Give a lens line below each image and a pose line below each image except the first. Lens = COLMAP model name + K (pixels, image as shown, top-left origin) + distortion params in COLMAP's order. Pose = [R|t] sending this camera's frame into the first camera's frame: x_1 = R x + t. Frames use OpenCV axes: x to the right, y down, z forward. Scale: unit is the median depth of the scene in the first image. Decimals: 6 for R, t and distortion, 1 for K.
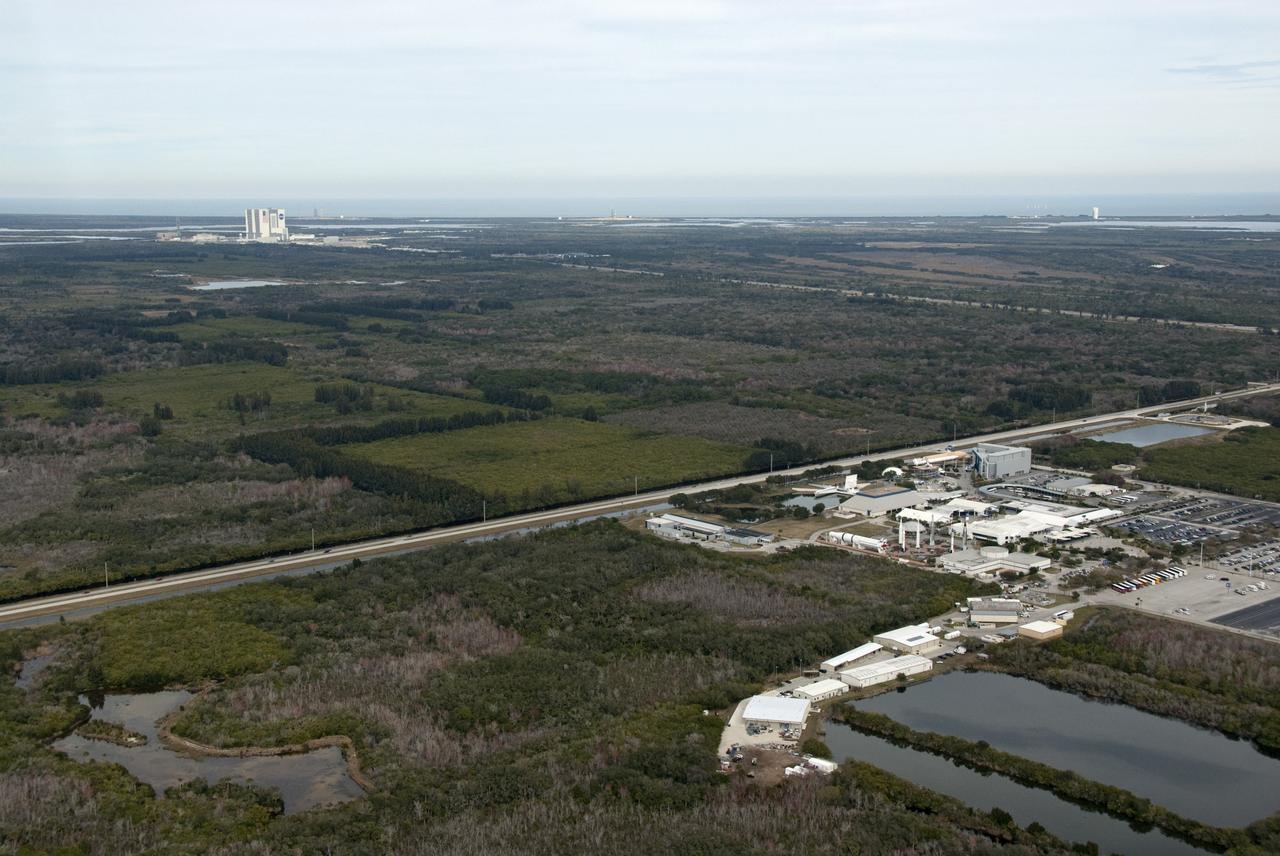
lens RADIAL K [[1516.0, 0, 640.0], [0, 1516.0, 428.0], [0, 0, 1]] dist [0.059649, 0.063369]
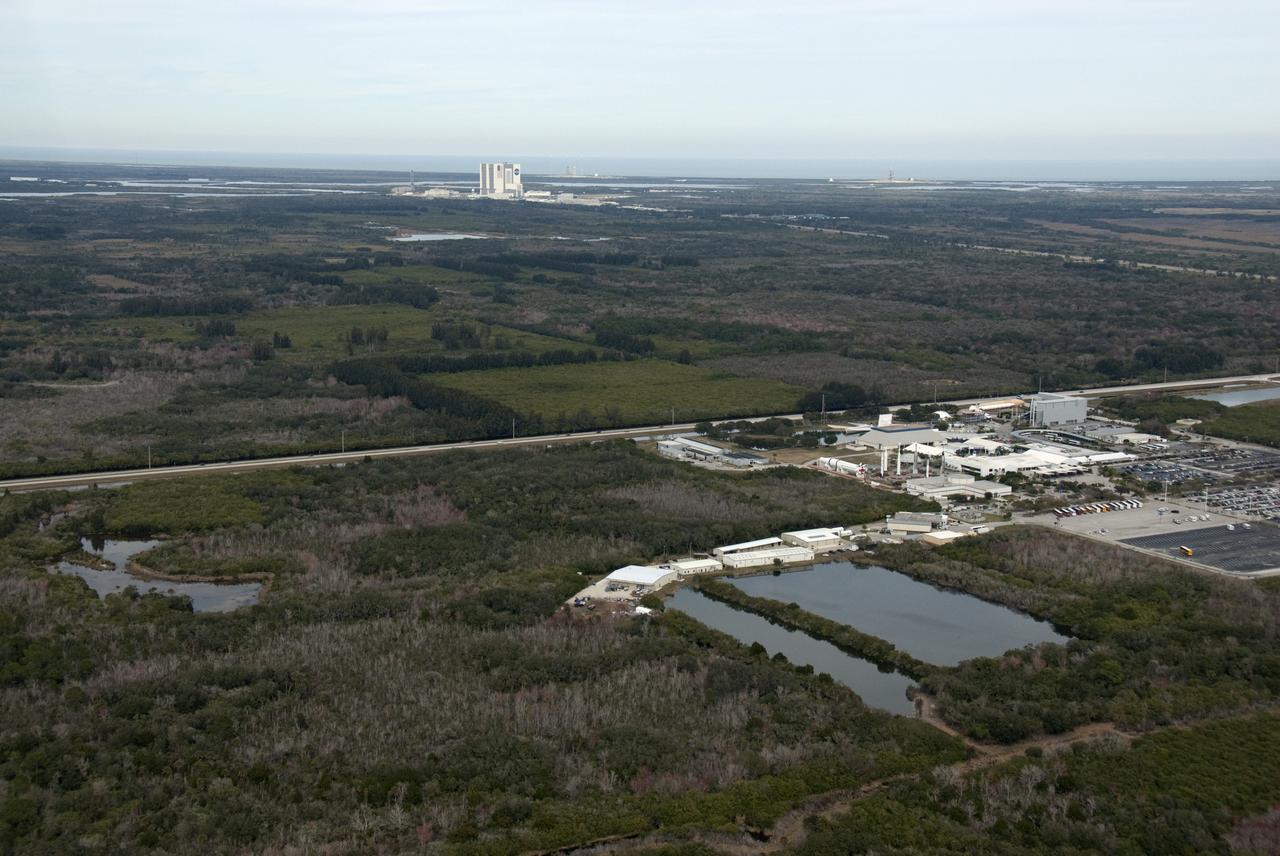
lens RADIAL K [[1664.5, 0, 640.0], [0, 1664.5, 428.0], [0, 0, 1]] dist [0.124844, 0.042776]
pose [[0.985668, 0.041115, -0.163610, 0.180392], [-0.039444, 0.999131, 0.013450, 0.035635], [0.164021, -0.006804, 0.986433, -0.149052]]
